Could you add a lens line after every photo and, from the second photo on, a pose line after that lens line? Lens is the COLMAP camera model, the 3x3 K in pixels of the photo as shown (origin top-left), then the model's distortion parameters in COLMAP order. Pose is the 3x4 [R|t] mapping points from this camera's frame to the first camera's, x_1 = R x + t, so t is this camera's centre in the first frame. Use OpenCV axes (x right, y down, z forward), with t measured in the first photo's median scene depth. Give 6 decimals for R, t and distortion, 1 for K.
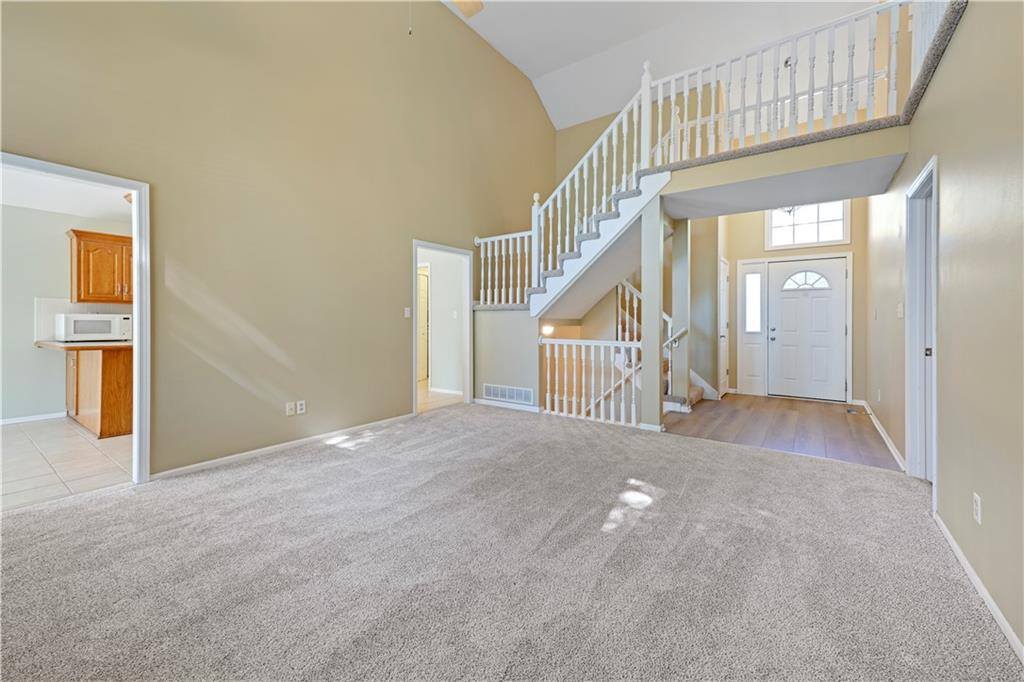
lens RADIAL K [[415.9, 0, 512.3], [0, 415.9, 321.4], [0, 0, 1]] dist [0.016844, 0.000127]
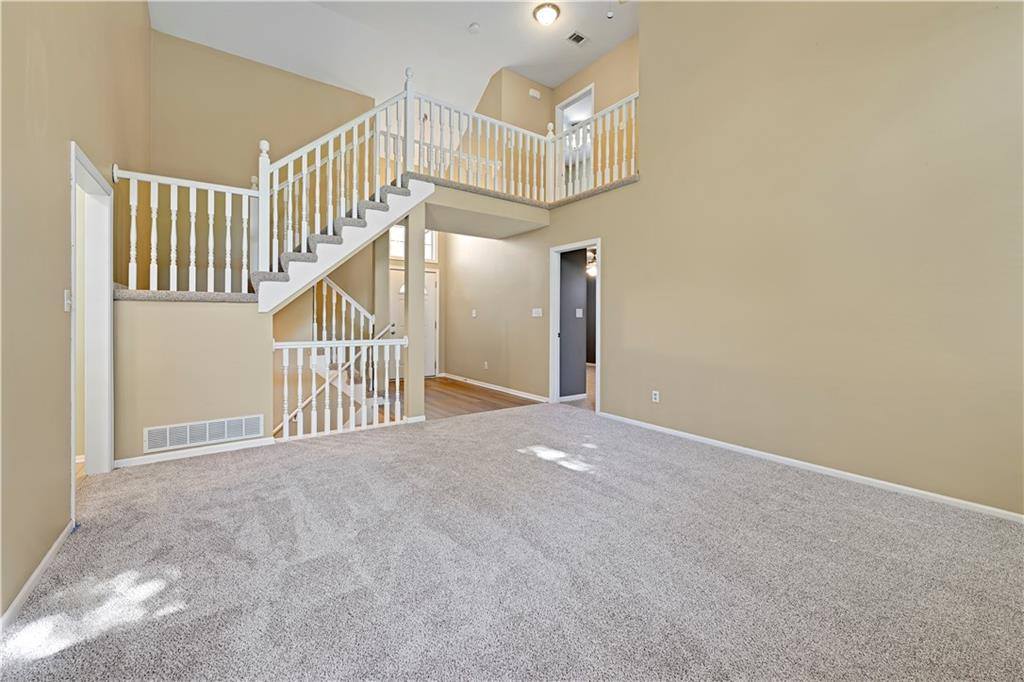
lens RADIAL K [[412.7, 0, 511.4], [0, 412.7, 316.2], [0, 0, 1]] dist [0.011367, 0.000014]
pose [[0.314167, 0.003632, 0.949361, -0.446829], [0.001145, 0.999991, -0.004205, -0.001020], [-0.949367, 0.002409, 0.314160, 0.337552]]
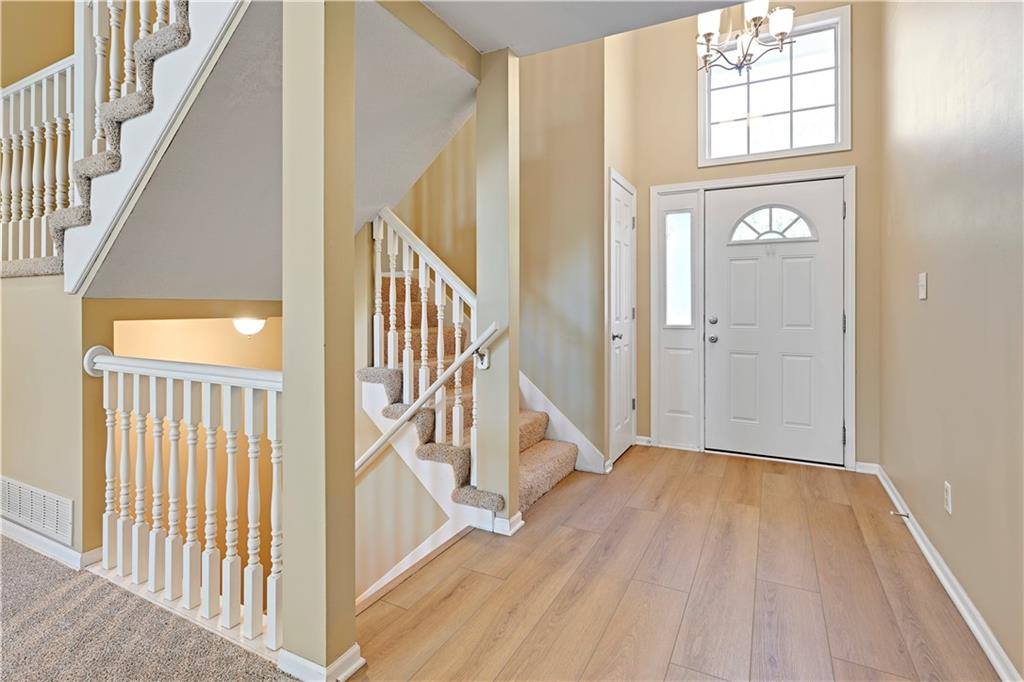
lens RADIAL K [[511.9, 0, 509.1], [0, 511.9, 302.6], [0, 0, 1]] dist [-0.004267, -0.000556]
pose [[0.989015, -0.000822, 0.147813, 0.318857], [0.001635, 0.999984, -0.005377, -0.000144], [-0.147806, 0.005559, 0.989001, 0.470698]]
